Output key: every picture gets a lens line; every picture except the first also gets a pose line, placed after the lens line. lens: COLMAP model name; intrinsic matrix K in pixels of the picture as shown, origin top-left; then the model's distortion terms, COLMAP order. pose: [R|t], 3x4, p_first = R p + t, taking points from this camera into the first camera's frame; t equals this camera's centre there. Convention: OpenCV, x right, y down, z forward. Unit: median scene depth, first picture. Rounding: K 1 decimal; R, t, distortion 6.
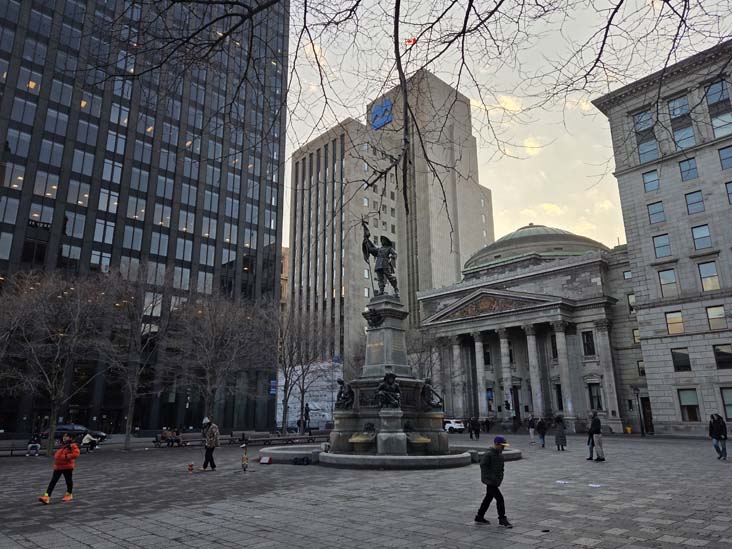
lens RADIAL K [[507.0, 0, 357.1], [0, 507.0, 279.7], [0, 0, 1]] dist [0.084126, -0.070003]
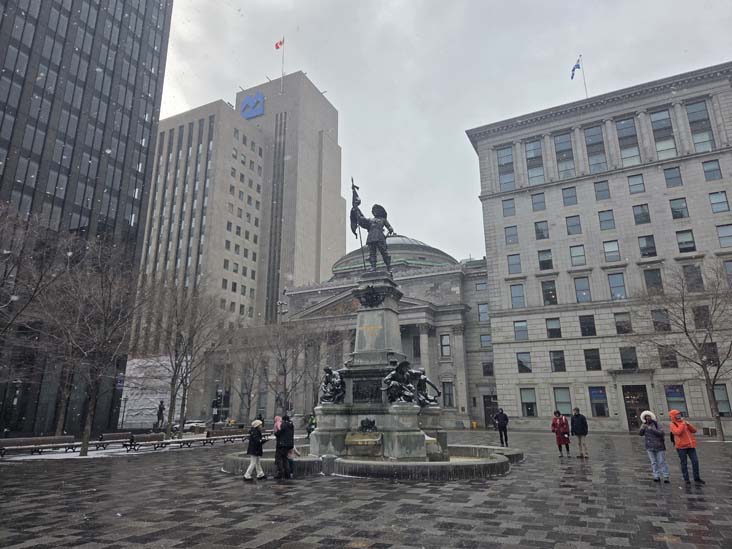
lens RADIAL K [[484.8, 0, 367.4], [0, 484.8, 269.1], [0, 0, 1]] dist [0.077872, -0.054535]
pose [[0.931094, 0.103001, 0.349934, -0.089917], [-0.093385, 0.994644, -0.044292, 0.022625], [-0.352622, 0.008561, 0.935727, 0.080498]]
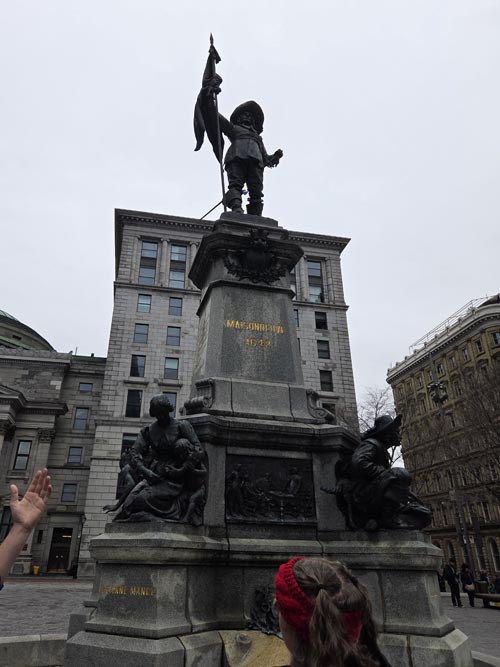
lens RADIAL K [[487.2, 0, 219.7], [0, 487.2, 302.1], [0, 0, 1]] dist [0.093219, -0.081310]
pose [[0.533329, 0.400474, 0.745104, -0.076121], [-0.244278, 0.916221, -0.317595, 0.075082], [-0.809869, -0.012630, 0.586475, 0.279741]]
